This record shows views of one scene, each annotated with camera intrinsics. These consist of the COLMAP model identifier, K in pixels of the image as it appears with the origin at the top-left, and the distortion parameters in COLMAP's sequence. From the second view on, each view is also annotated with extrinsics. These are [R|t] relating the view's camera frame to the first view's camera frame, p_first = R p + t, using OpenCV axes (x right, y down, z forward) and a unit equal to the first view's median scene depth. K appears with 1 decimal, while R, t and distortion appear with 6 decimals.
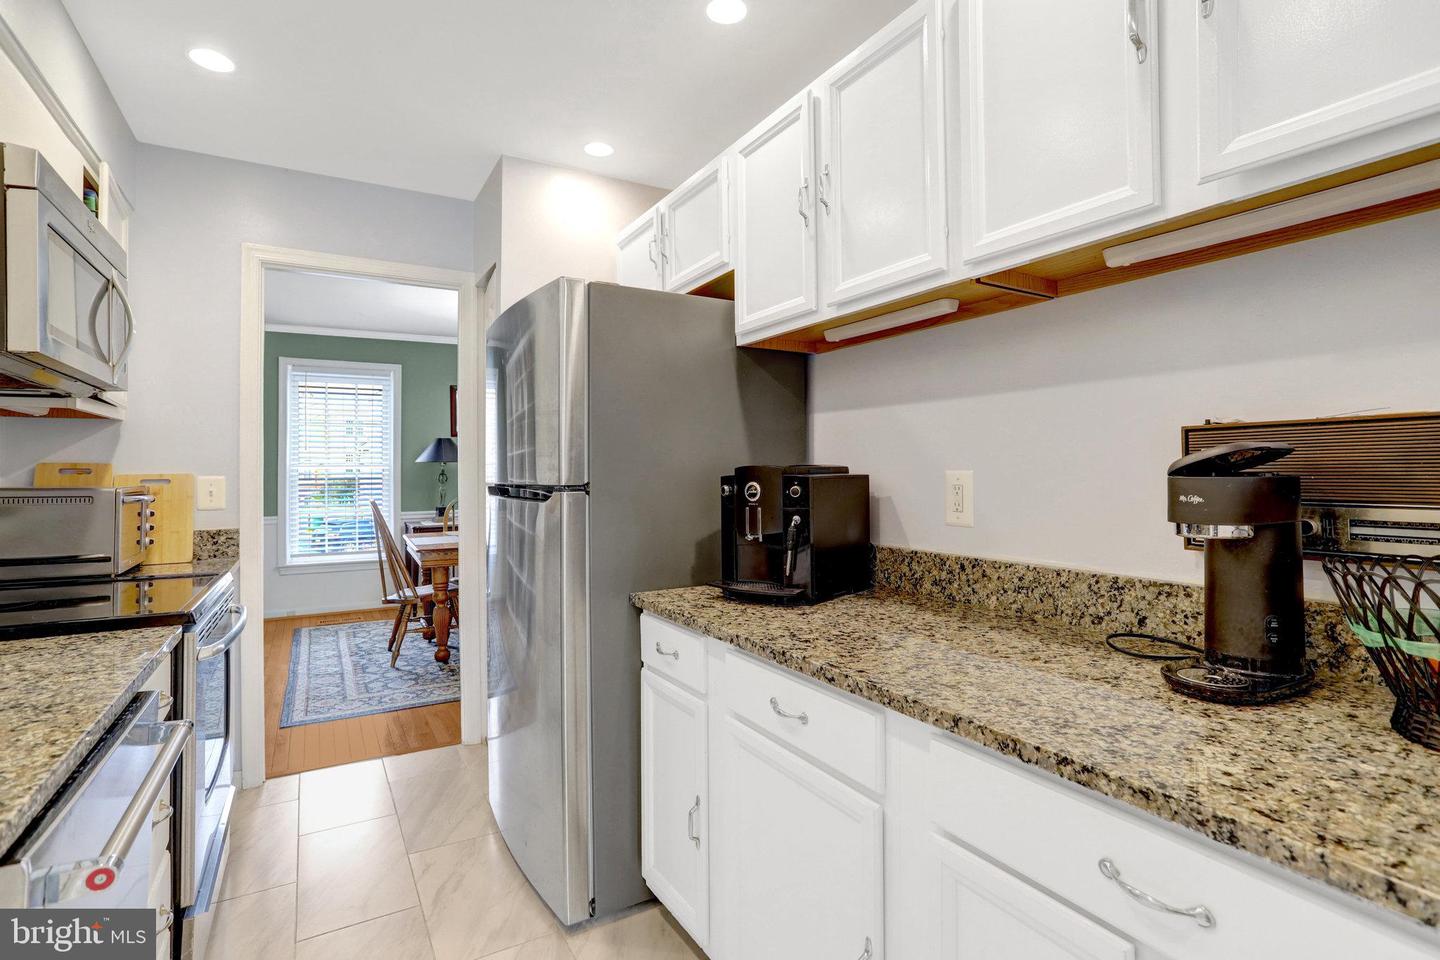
lens RADIAL K [[700.1, 0, 716.7], [0, 700.1, 470.4], [0, 0, 1]] dist [-0.054277, 0.023399]
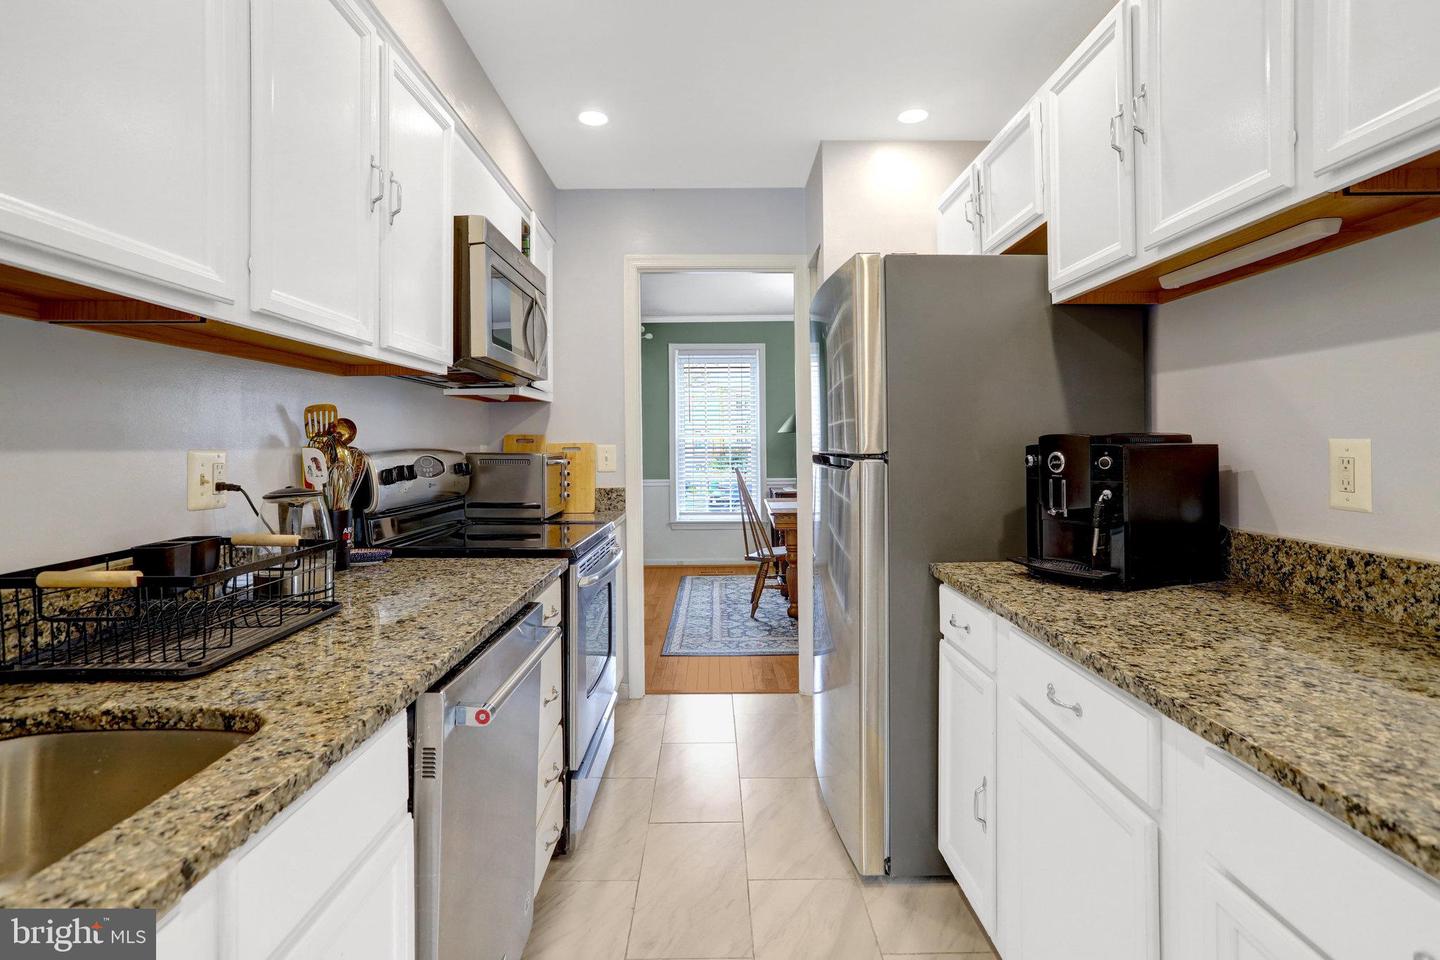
lens RADIAL K [[708.4, 0, 710.7], [0, 708.4, 451.1], [0, 0, 1]] dist [-0.055466, 0.025584]
pose [[0.859255, 0.005523, -0.511518, 0.118711], [0.002237, 0.999892, 0.014553, 0.001018], [0.511543, -0.013649, 0.859149, -0.019602]]
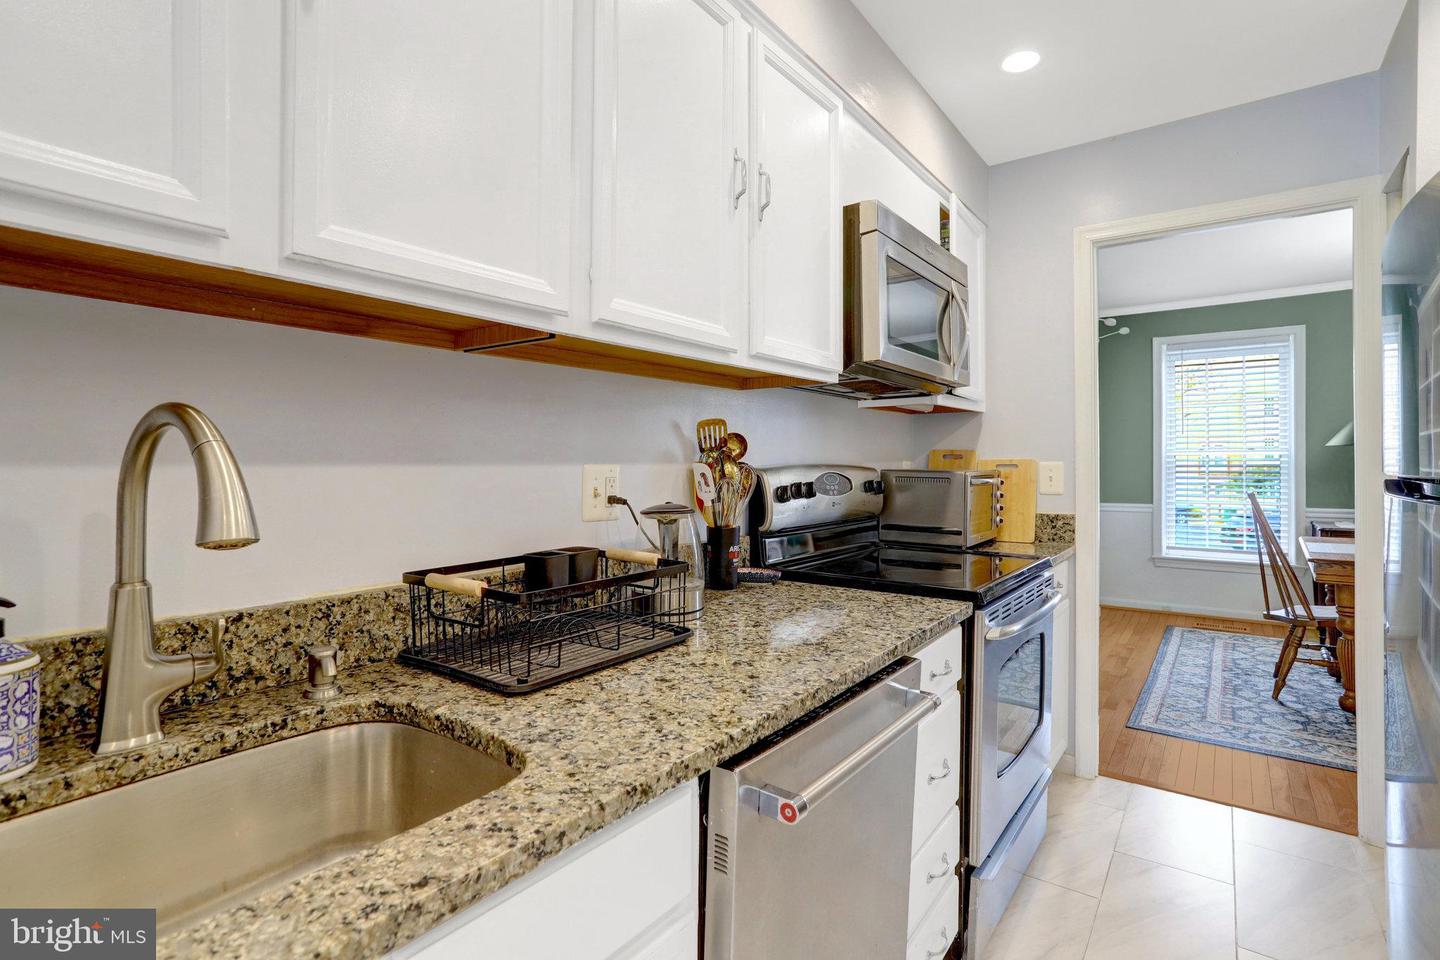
lens RADIAL K [[704.4, 0, 713.0], [0, 704.4, 461.2], [0, 0, 1]] dist [-0.049882, 0.025577]
pose [[0.384203, 0.005588, -0.923232, 0.049996], [0.000090, 0.999981, 0.006091, 0.000685], [0.923249, -0.002423, 0.384195, 0.173216]]
